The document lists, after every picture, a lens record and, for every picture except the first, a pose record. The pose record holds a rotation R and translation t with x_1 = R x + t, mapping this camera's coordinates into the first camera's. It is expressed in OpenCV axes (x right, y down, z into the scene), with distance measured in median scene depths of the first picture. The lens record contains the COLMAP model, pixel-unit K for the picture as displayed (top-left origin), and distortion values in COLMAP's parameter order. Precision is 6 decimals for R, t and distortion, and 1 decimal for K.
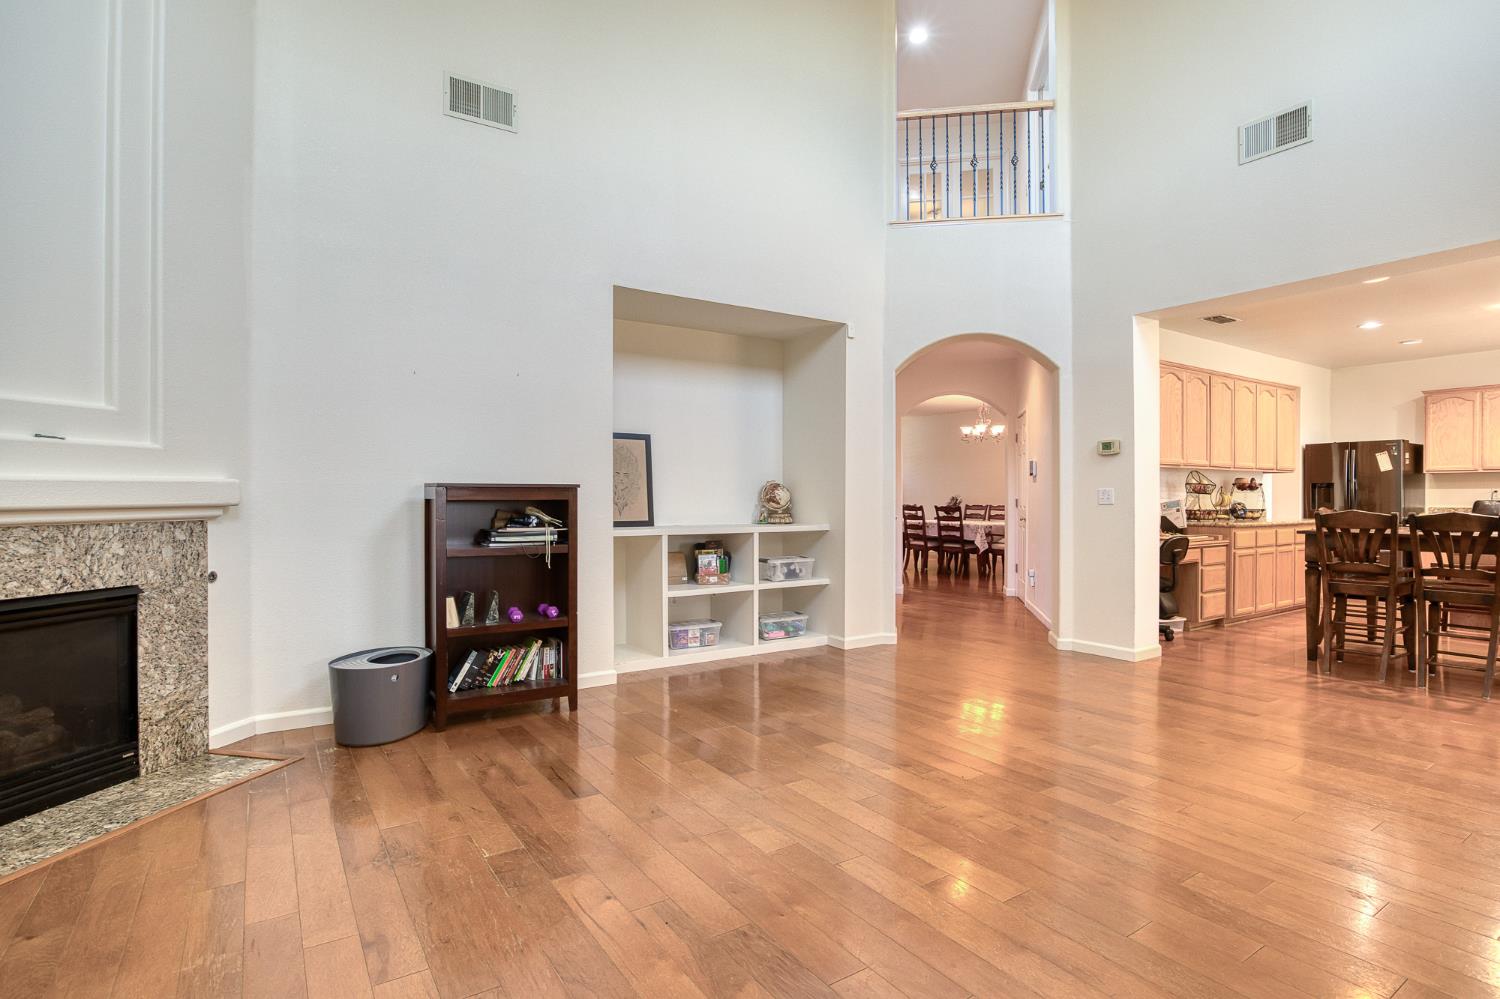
lens RADIAL K [[751.2, 0, 767.0], [0, 751.2, 496.4], [0, 0, 1]] dist [-0.023945, 0.001646]
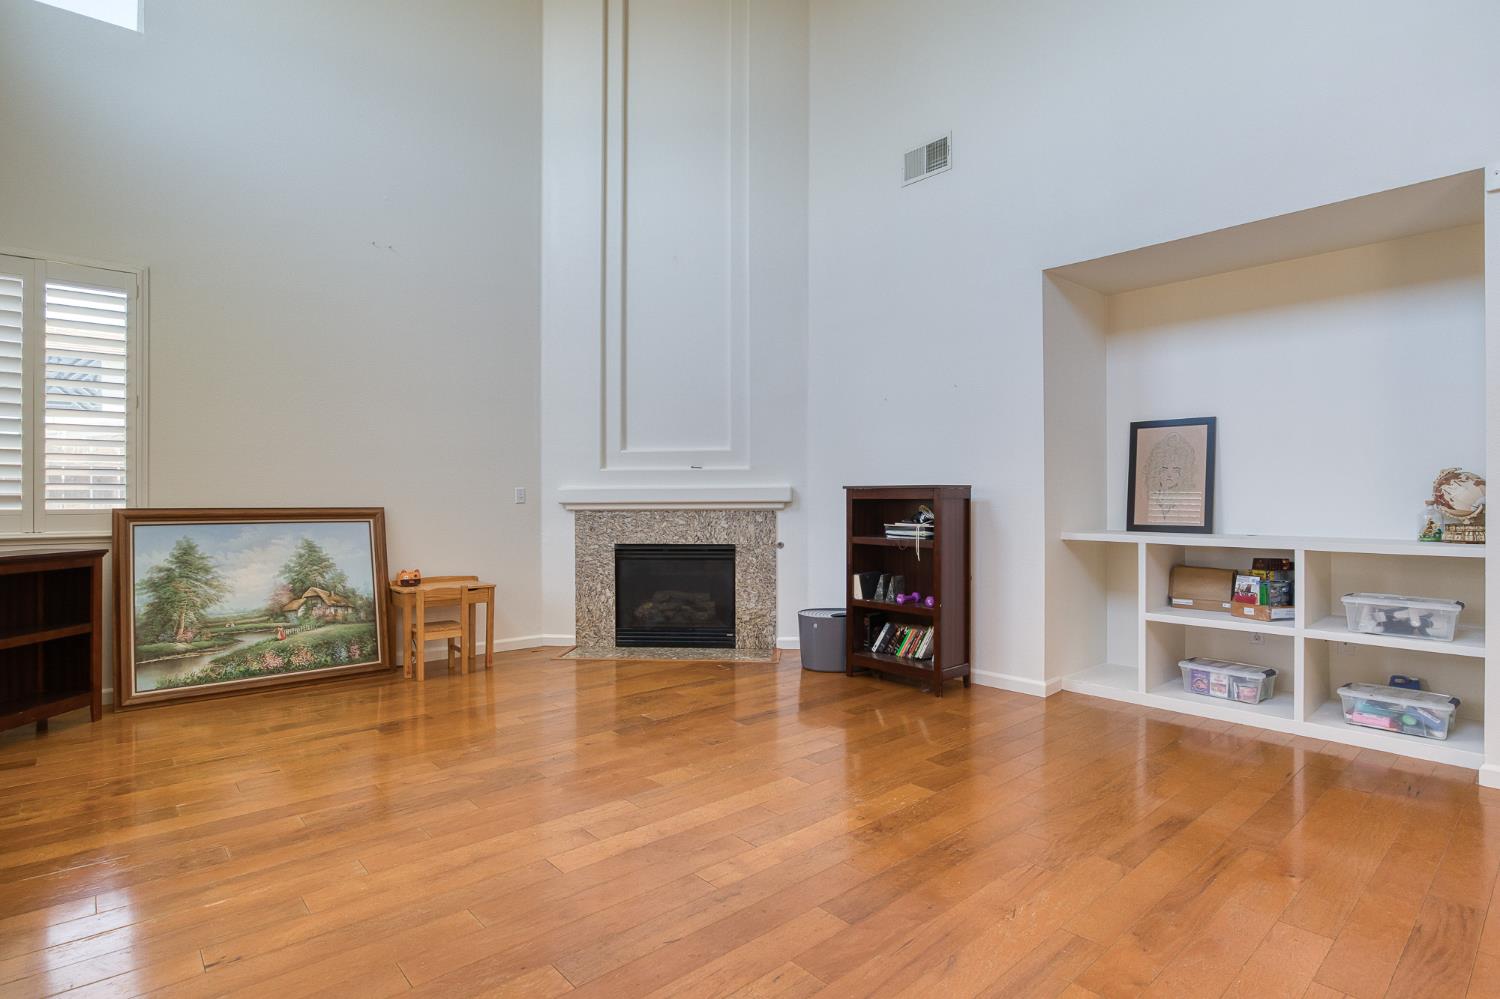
lens RADIAL K [[751.2, 0, 767.0], [0, 751.2, 496.4], [0, 0, 1]] dist [-0.023945, 0.001646]
pose [[0.150987, -0.001451, -0.988535, 0.795693], [0.000904, 0.999999, -0.001330, 0.001892], [0.988535, -0.000693, 0.150989, 0.625576]]
